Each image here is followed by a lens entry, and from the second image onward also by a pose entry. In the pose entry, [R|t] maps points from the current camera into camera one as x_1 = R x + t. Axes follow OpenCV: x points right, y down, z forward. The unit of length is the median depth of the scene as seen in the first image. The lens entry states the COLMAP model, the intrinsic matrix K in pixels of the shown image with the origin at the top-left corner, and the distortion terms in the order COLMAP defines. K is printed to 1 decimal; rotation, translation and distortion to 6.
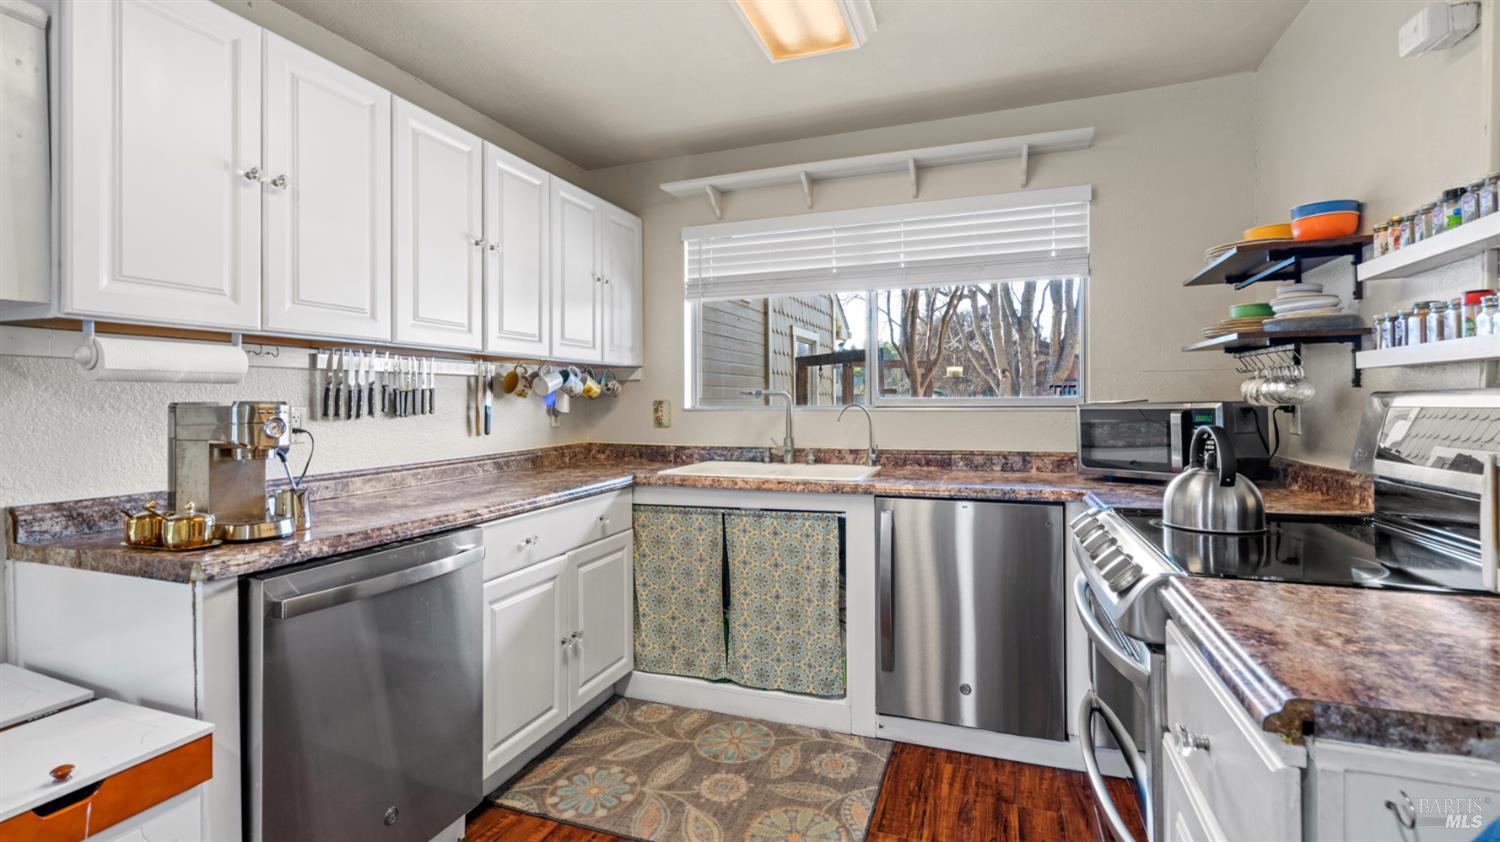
lens RADIAL K [[685.3, 0, 747.8], [0, 685.3, 403.2], [0, 0, 1]] dist [-0.000728, 0.000484]
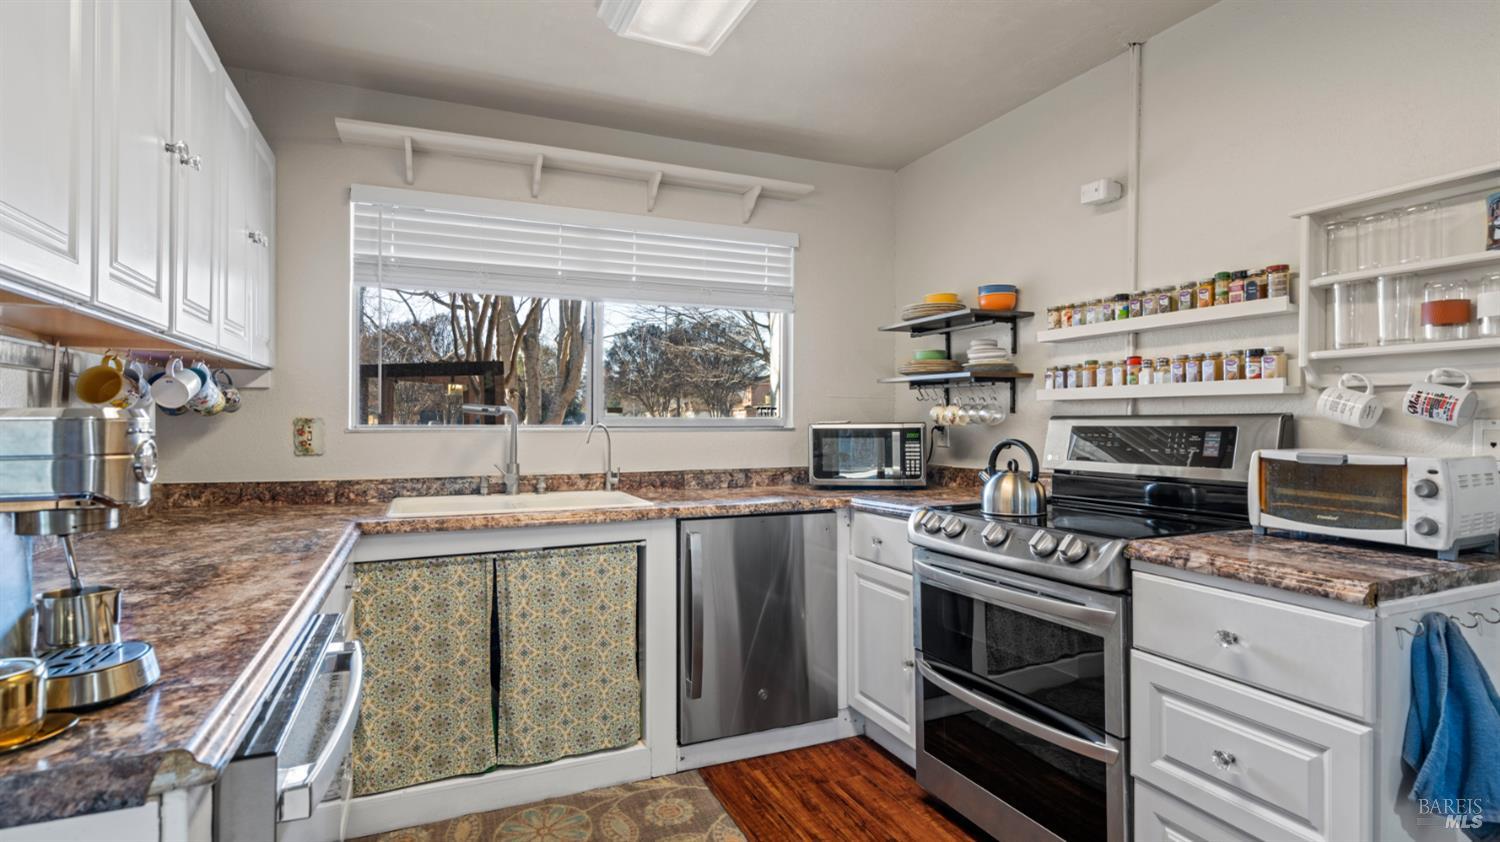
lens RADIAL K [[734.6, 0, 743.5], [0, 734.6, 419.7], [0, 0, 1]] dist [0.005005, 0.000485]
pose [[0.721822, 0.007874, 0.692034, -0.433243], [-0.002791, 0.999960, -0.008466, 0.004074], [-0.692073, 0.004180, 0.721815, 0.180451]]
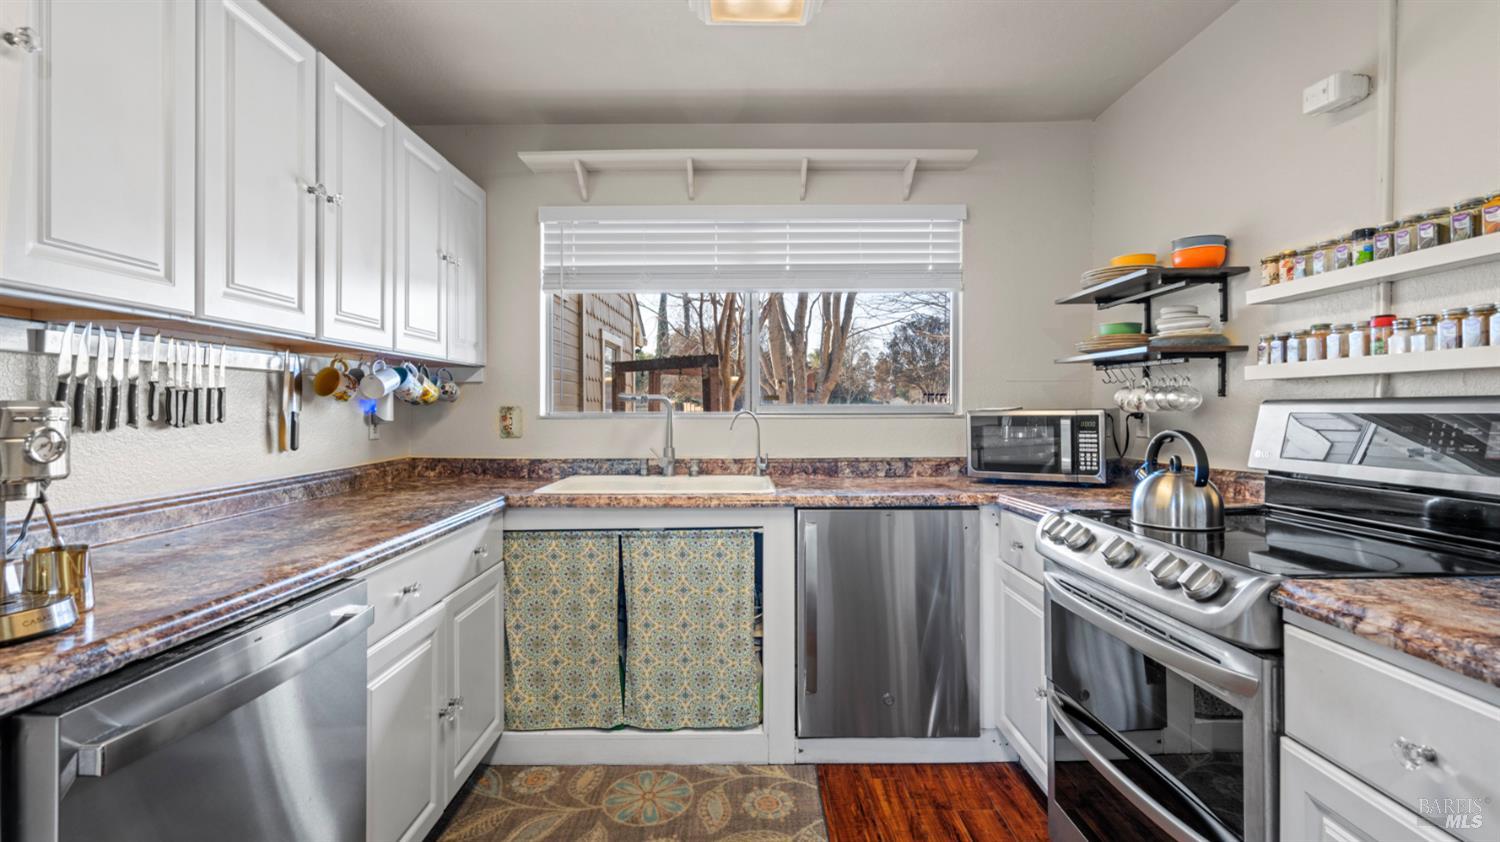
lens RADIAL K [[674.3, 0, 746.4], [0, 674.3, 413.1], [0, 0, 1]] dist [-0.003028, 0.000249]
pose [[0.937083, 0.001420, 0.349104, -0.189441], [-0.002149, 0.999996, 0.001700, 0.003147], [-0.349100, -0.002344, 0.937082, 0.144361]]
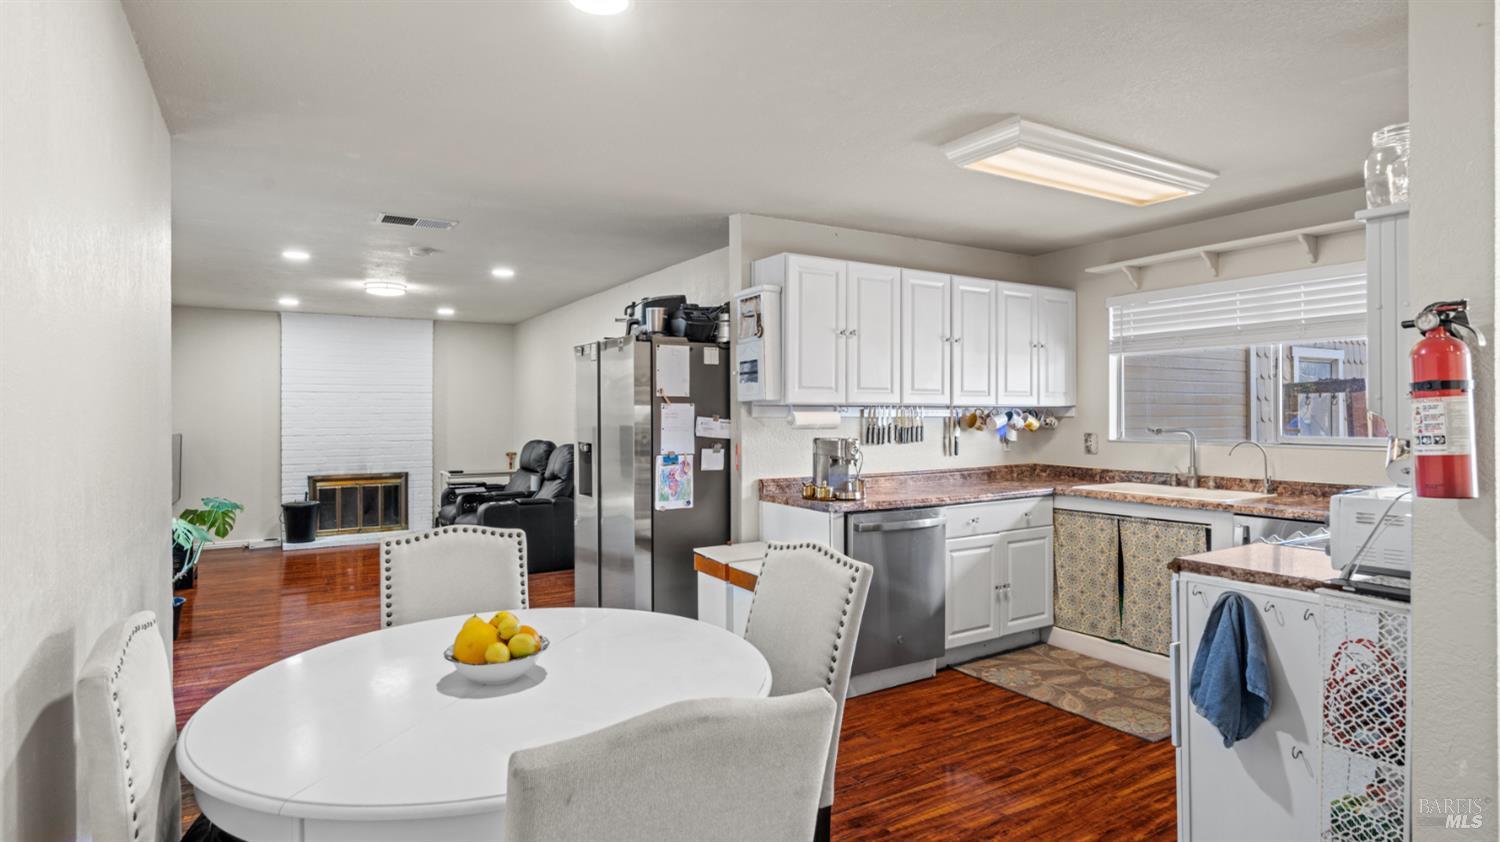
lens RADIAL K [[773.9, 0, 744.8], [0, 773.9, 412.5], [0, 0, 1]] dist [-0.000312, 0.000288]
pose [[0.784205, 0.003318, -0.620494, 0.347103], [-0.005150, 0.999986, -0.001163, -0.048745], [0.620481, 0.004107, 0.784211, -0.698949]]
